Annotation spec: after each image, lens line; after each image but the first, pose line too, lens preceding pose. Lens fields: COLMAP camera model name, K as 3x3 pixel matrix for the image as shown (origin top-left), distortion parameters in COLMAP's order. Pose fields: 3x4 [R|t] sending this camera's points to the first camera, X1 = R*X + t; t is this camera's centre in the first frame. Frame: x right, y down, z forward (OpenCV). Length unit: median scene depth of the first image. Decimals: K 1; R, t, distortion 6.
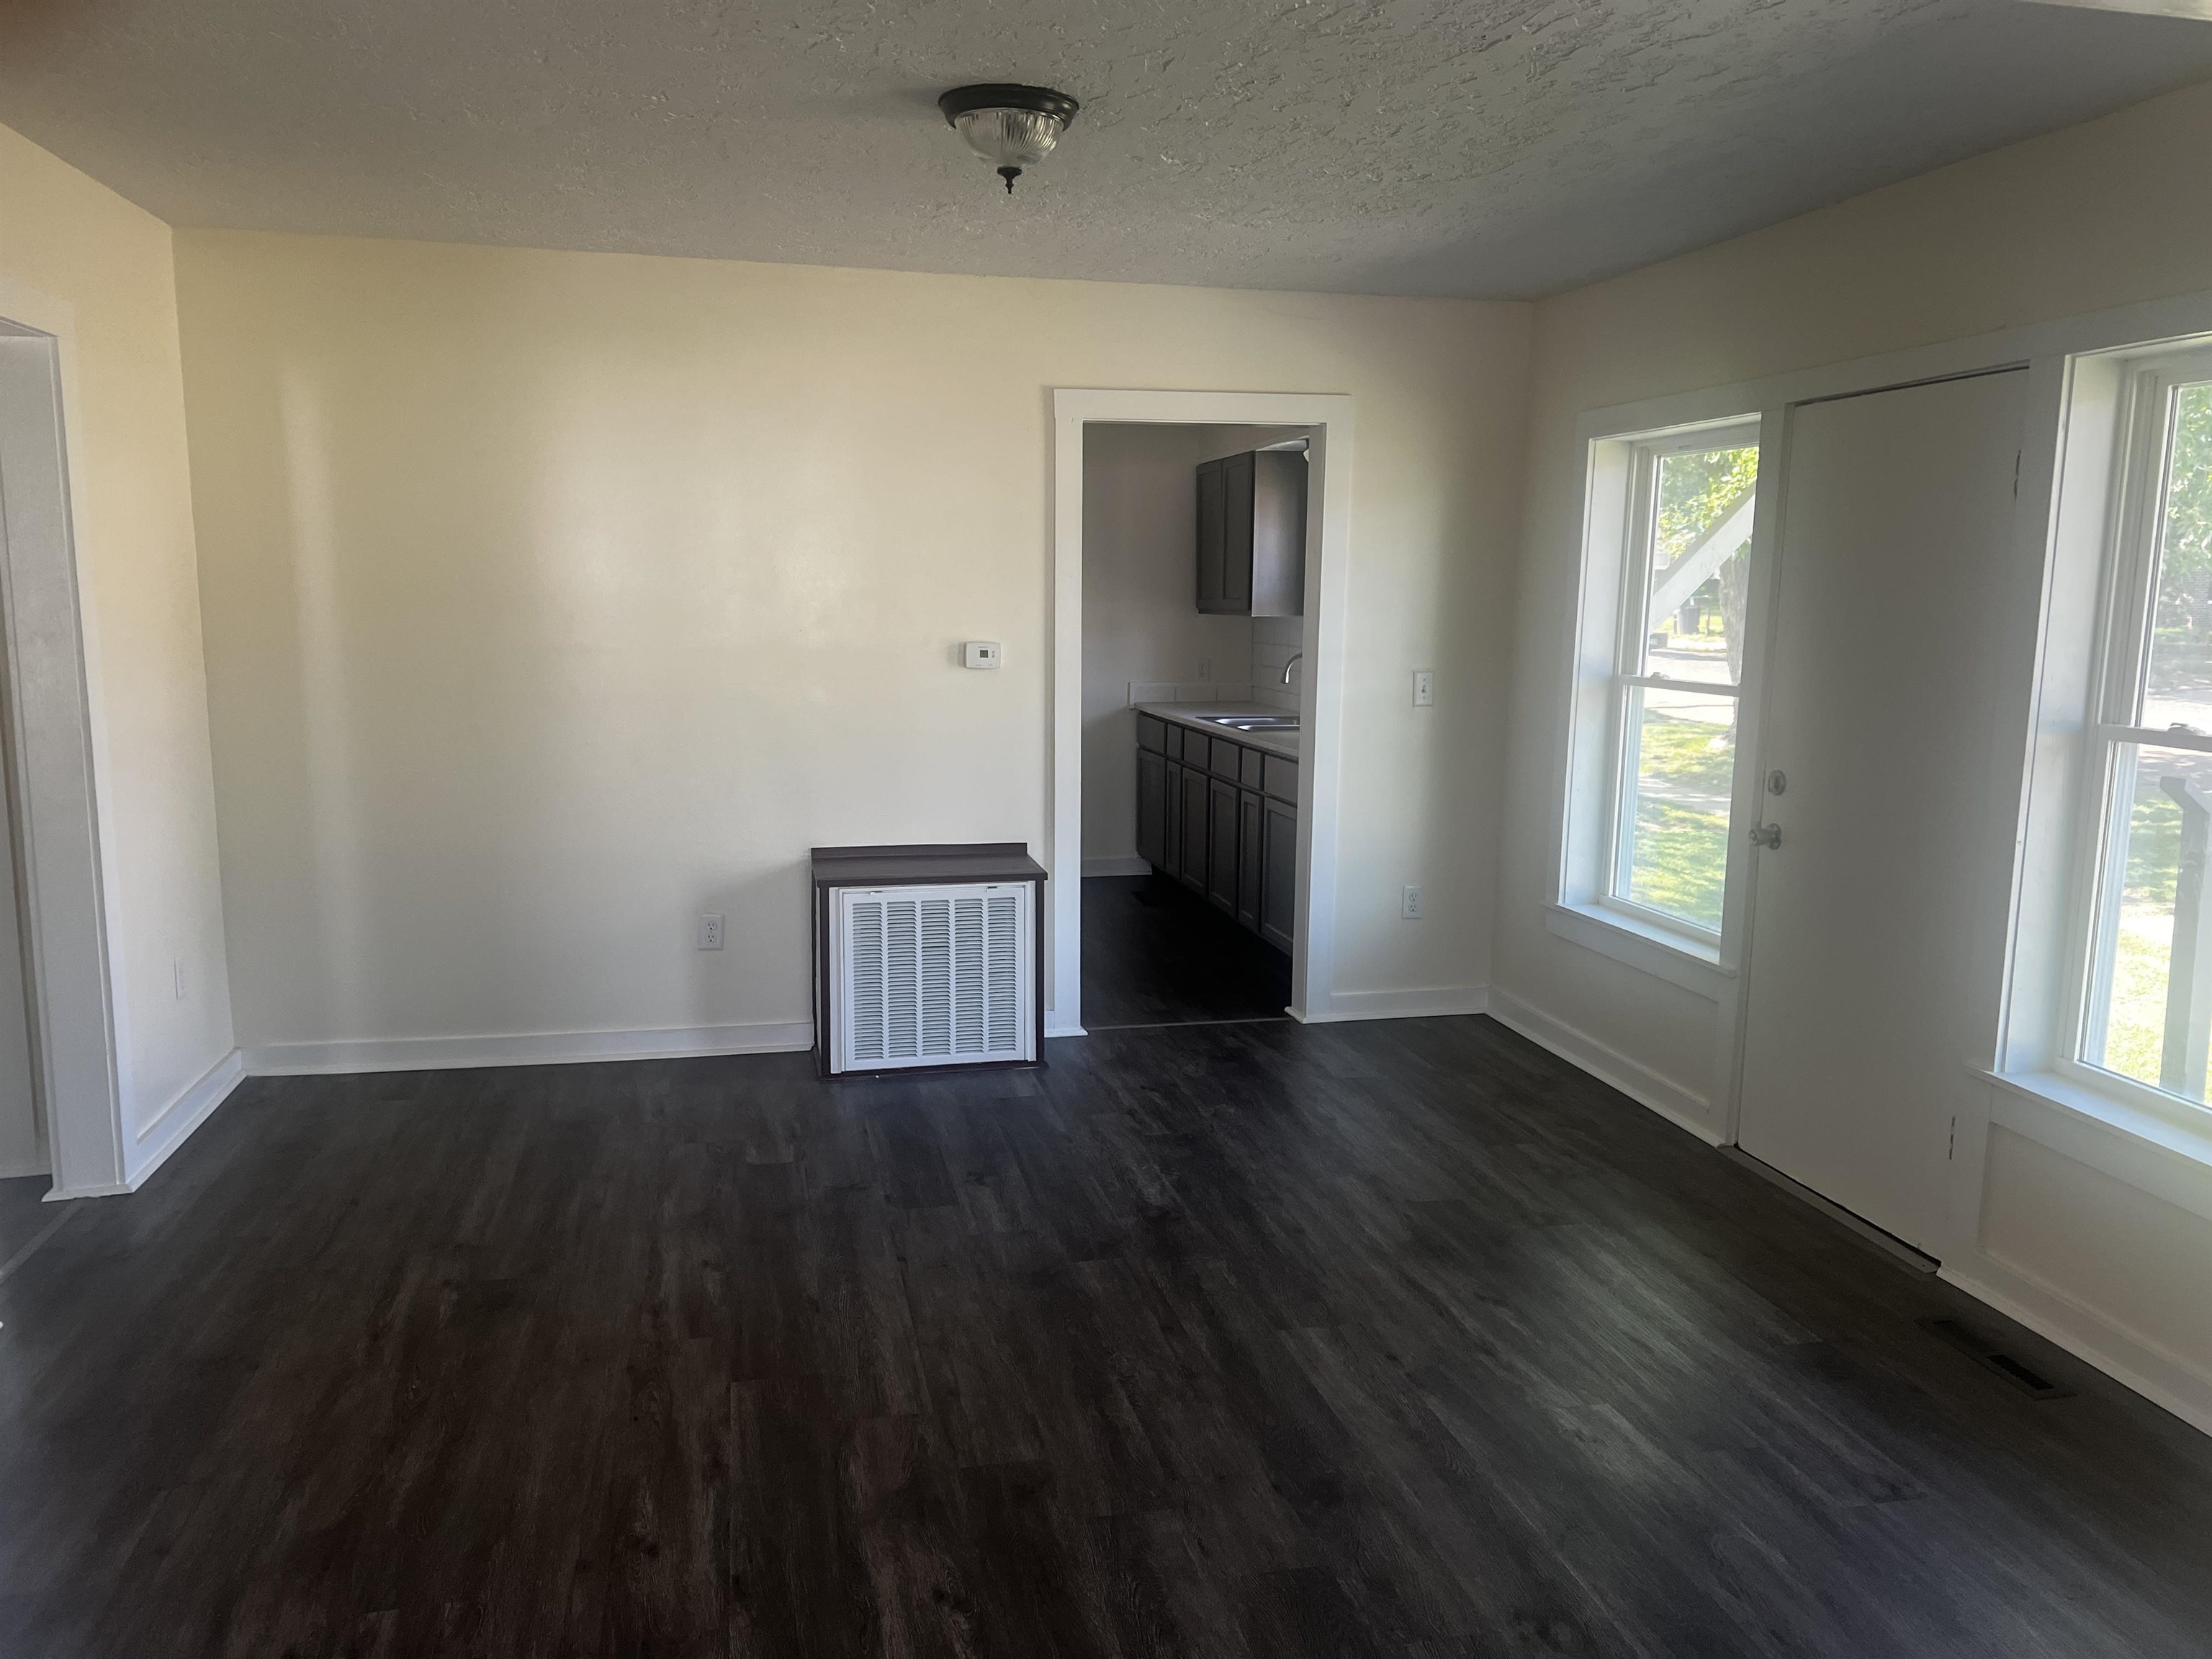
lens RADIAL K [[1670.9, 0, 1106.0], [0, 1670.9, 829.5], [0, 0, 1]] dist [0.038065, -0.007674]
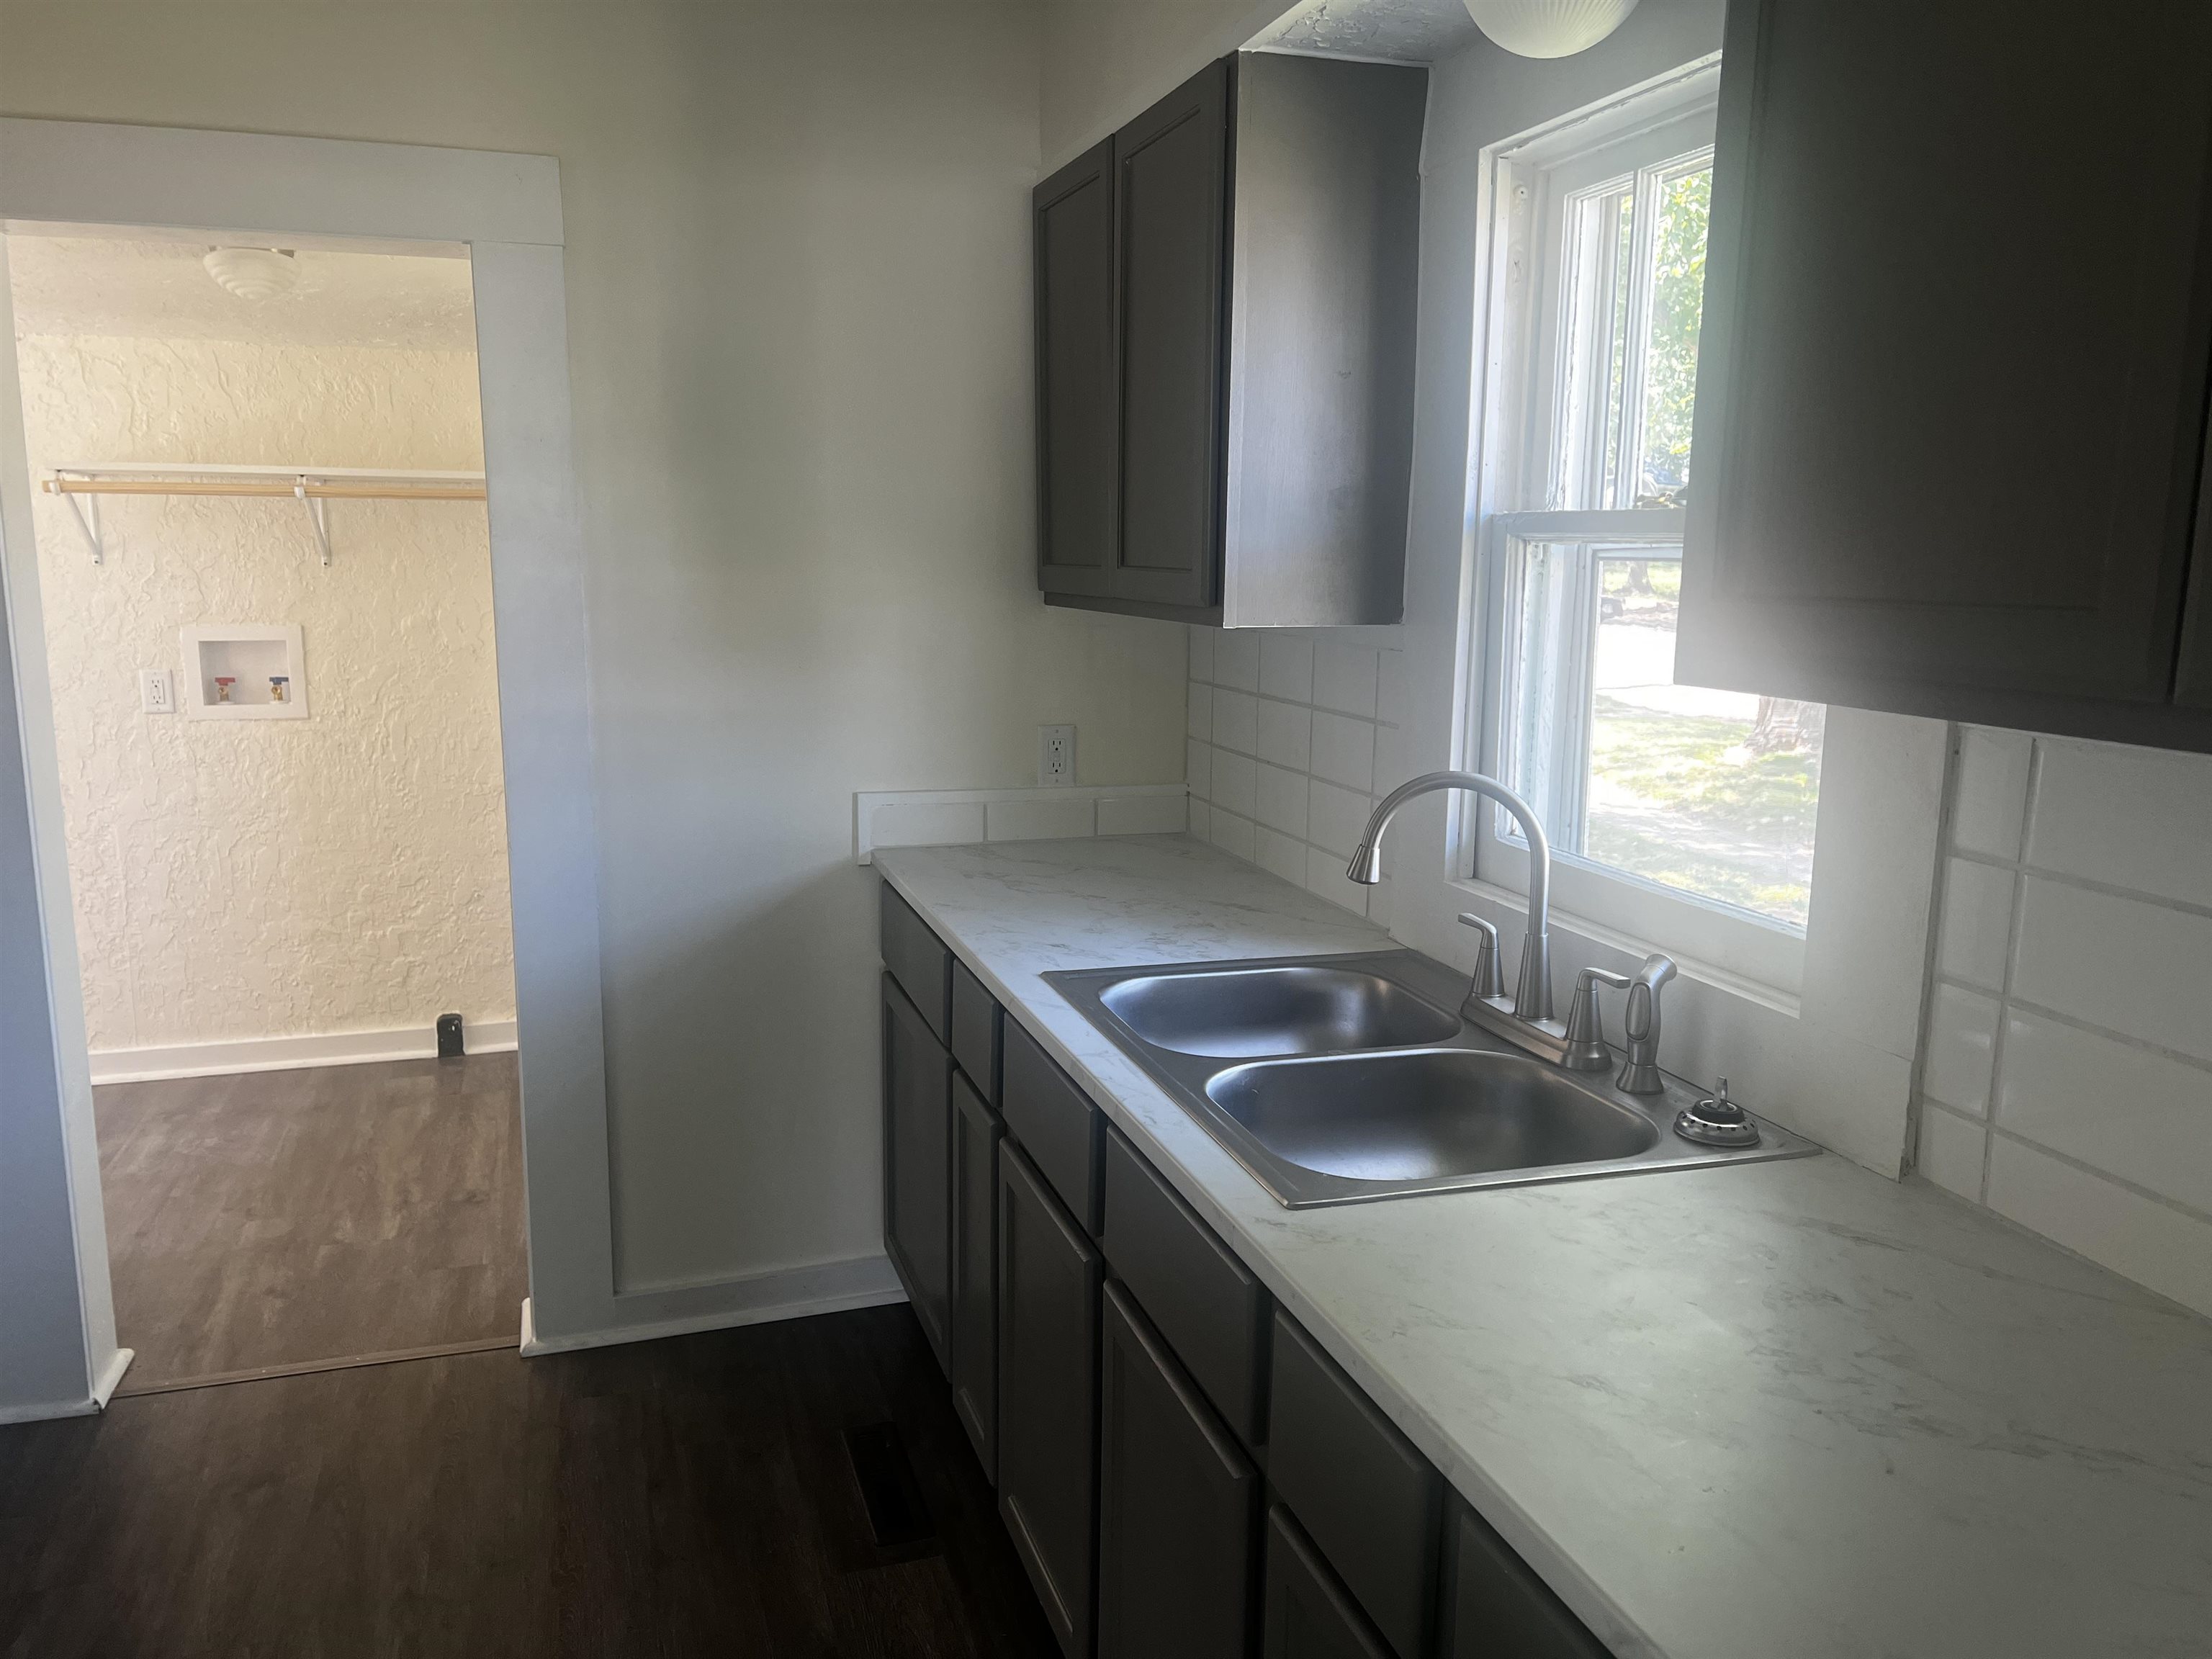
lens RADIAL K [[1670.9, 0, 1106.0], [0, 1670.9, 829.5], [0, 0, 1]] dist [0.038065, -0.007674]
pose [[0.997021, -0.006343, 0.076876, 0.017266], [0.004791, 0.999781, 0.020360, -0.037549], [-0.076988, -0.019931, 0.996833, 0.274608]]
